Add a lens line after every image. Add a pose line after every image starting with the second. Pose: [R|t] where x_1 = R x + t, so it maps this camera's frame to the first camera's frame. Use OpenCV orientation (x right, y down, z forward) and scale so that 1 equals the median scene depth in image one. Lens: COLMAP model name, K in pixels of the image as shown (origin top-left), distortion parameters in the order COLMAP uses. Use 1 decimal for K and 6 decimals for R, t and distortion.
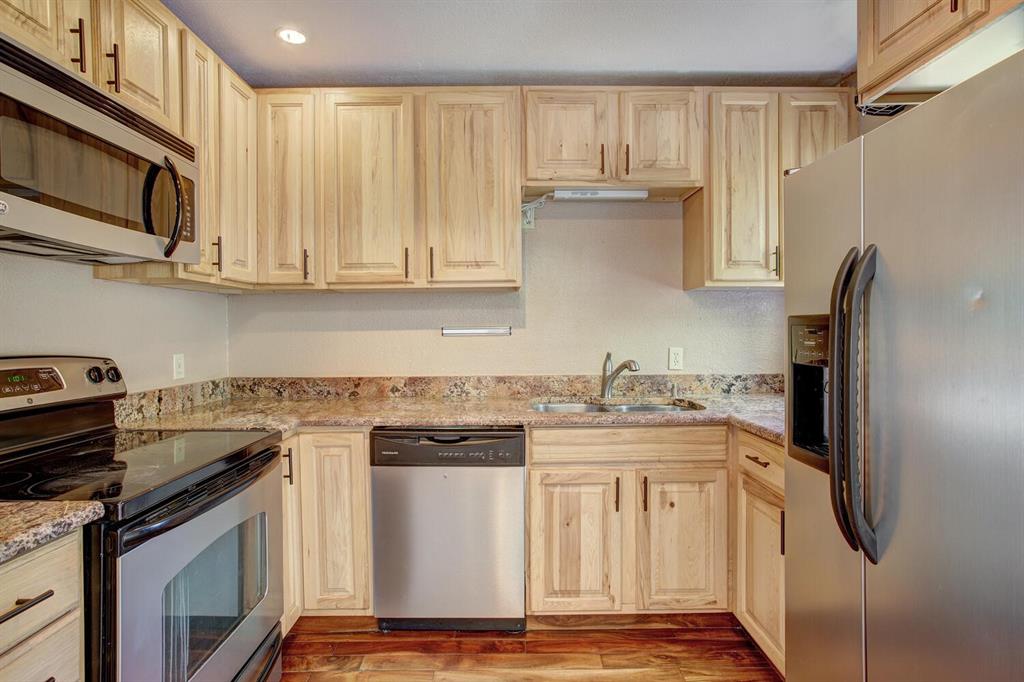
lens RADIAL K [[513.4, 0, 511.7], [0, 513.4, 334.4], [0, 0, 1]] dist [-0.049069, 0.017058]
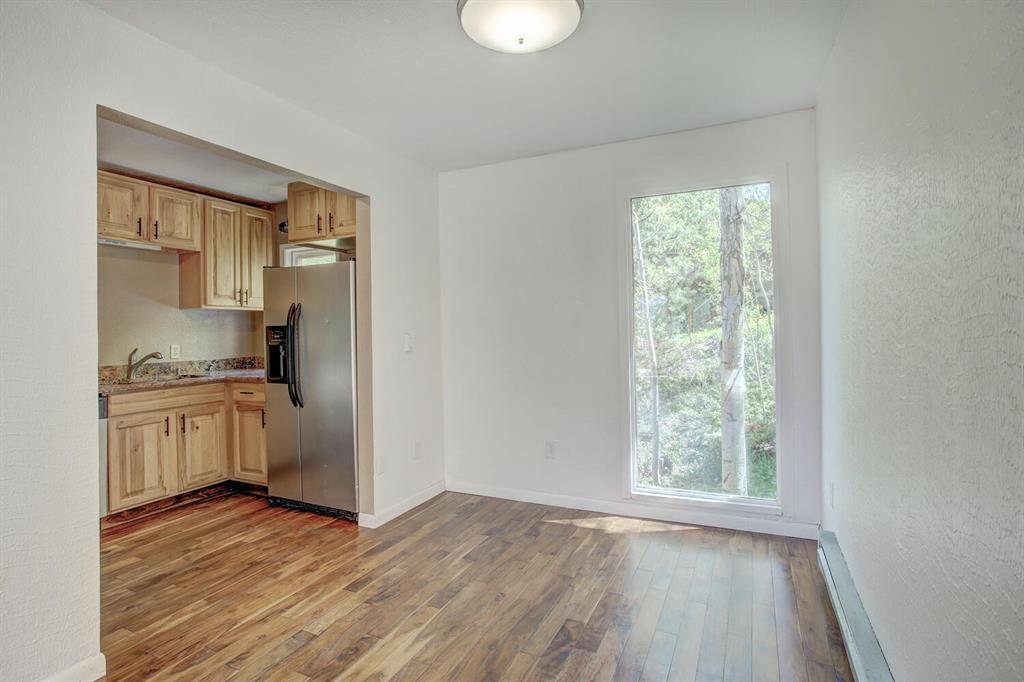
lens RADIAL K [[512.4, 0, 501.1], [0, 512.4, 329.4], [0, 0, 1]] dist [-0.008146, 0.000901]
pose [[0.453354, 0.000520, 0.891331, -0.753716], [0.022313, 0.999680, -0.011933, 0.022992], [-0.891051, 0.025298, 0.453197, -0.745961]]
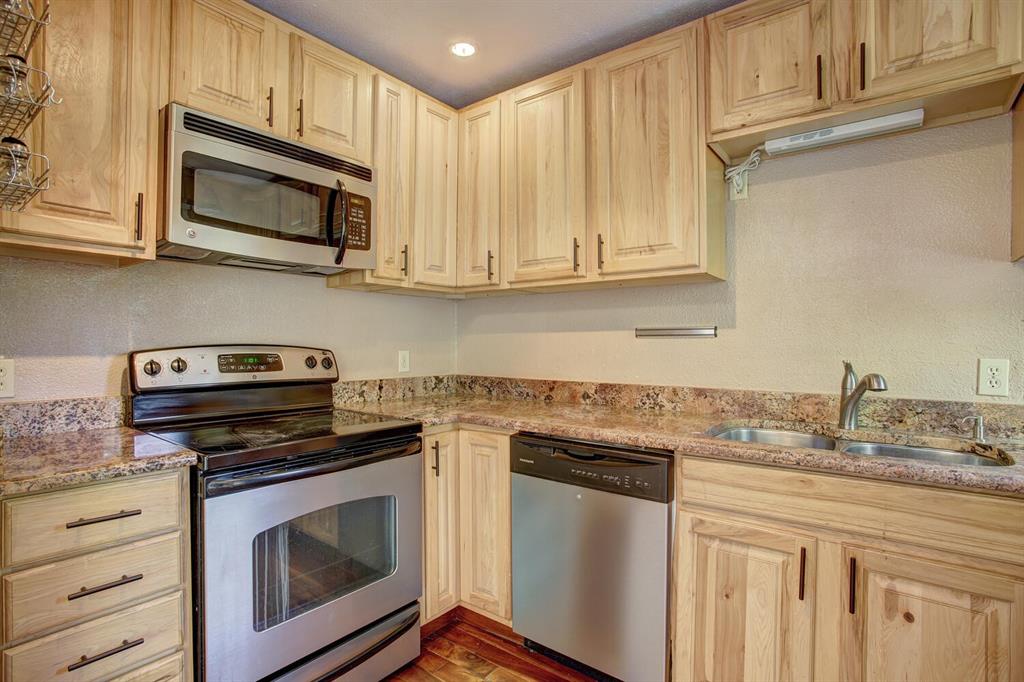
lens RADIAL K [[513.4, 0, 502.2], [0, 513.4, 340.8], [0, 0, 1]] dist [-0.049069, 0.017058]
pose [[0.778969, 0.008137, -0.627010, 0.277238], [-0.015127, 0.999869, -0.005817, 0.020021], [0.626880, 0.014016, 0.778990, 0.221334]]
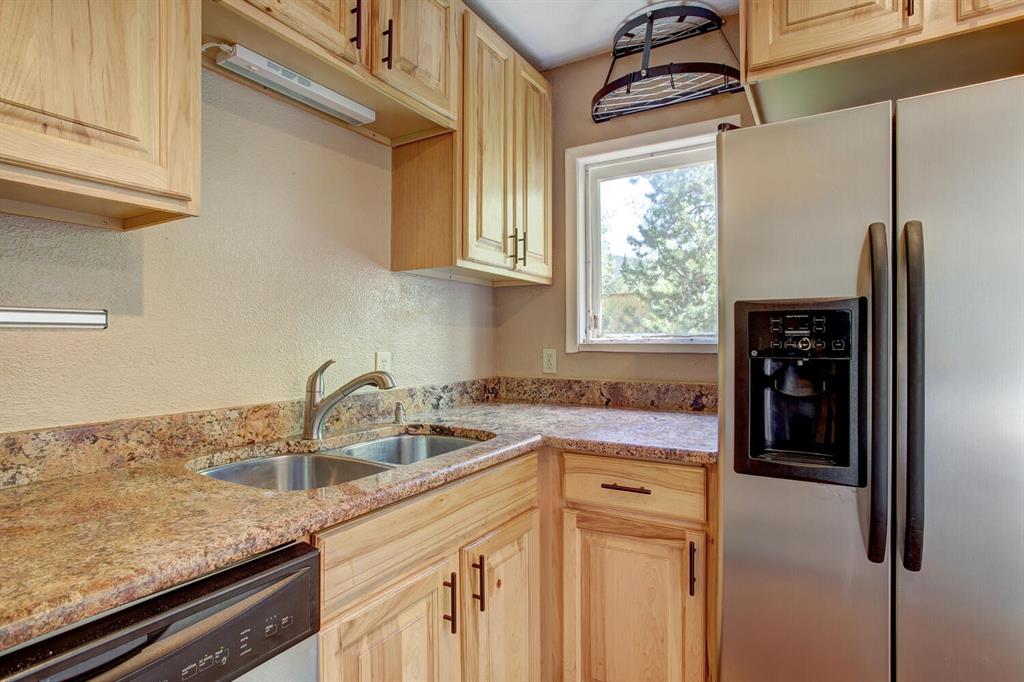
lens RADIAL K [[513.4, 0, 504.1], [0, 513.4, 340.8], [0, 0, 1]] dist [-0.049069, 0.017058]
pose [[0.521472, 0.003892, 0.853259, -0.224256], [0.007466, 0.999931, -0.009124, 0.021676], [-0.853236, 0.011128, 0.521407, 0.583110]]
